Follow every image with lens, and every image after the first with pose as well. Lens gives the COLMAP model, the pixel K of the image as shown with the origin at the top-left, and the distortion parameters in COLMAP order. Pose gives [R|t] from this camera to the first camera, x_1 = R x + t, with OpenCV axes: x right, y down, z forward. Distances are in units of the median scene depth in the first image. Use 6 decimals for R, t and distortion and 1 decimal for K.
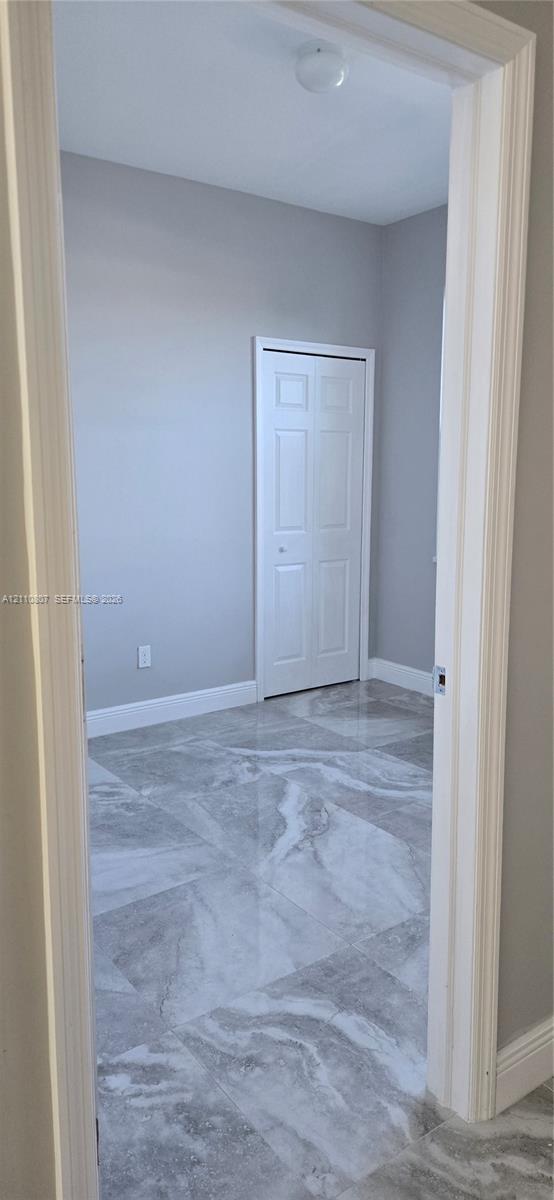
lens RADIAL K [[795.7, 0, 291.7], [0, 795.7, 597.7], [0, 0, 1]] dist [0.087214, -0.067786]
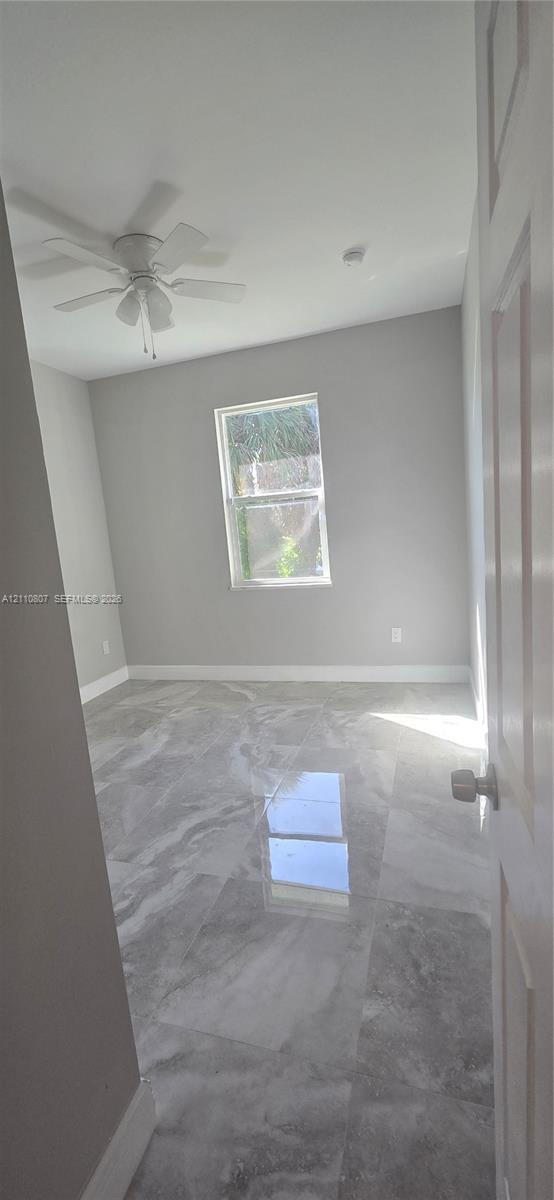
lens RADIAL K [[489.9, 0, 279.5], [0, 489.9, 604.1], [0, 0, 1]] dist [-0.000161, 0.000020]
pose [[-0.594990, -0.066198, 0.801002, -1.000901], [0.214572, 0.947348, 0.237679, -0.201774], [-0.774562, 0.313289, -0.549458, 1.345281]]
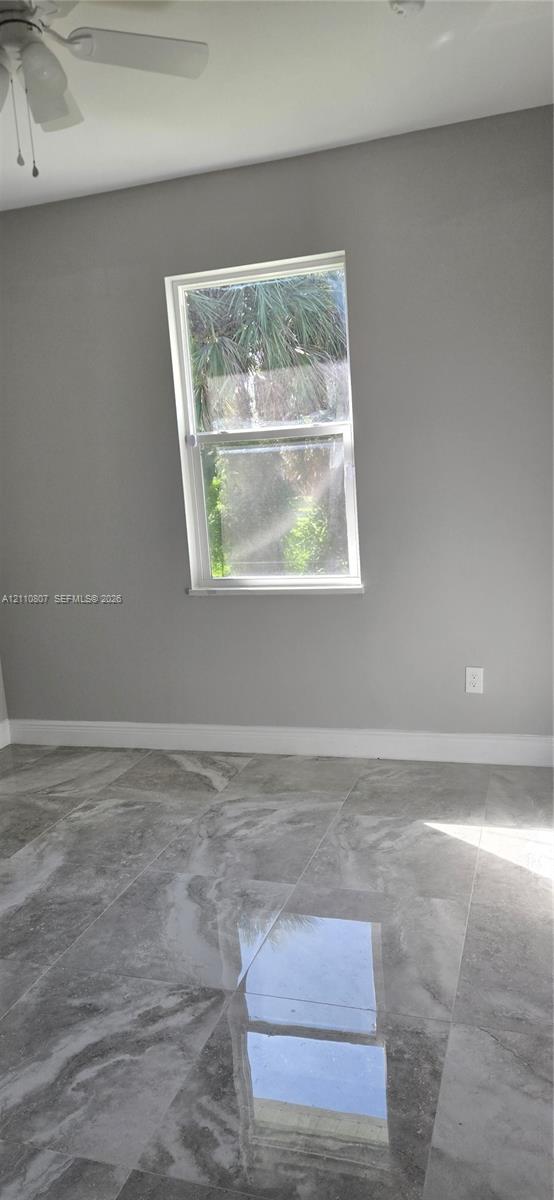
lens RADIAL K [[795.7, 0, 291.7], [0, 795.7, 597.7], [0, 0, 1]] dist [0.087214, -0.067786]
pose [[-0.590629, -0.071525, 0.803767, -0.959215], [0.195675, 0.953641, 0.228649, -0.199555], [-0.782859, 0.292324, -0.549252, 1.276667]]
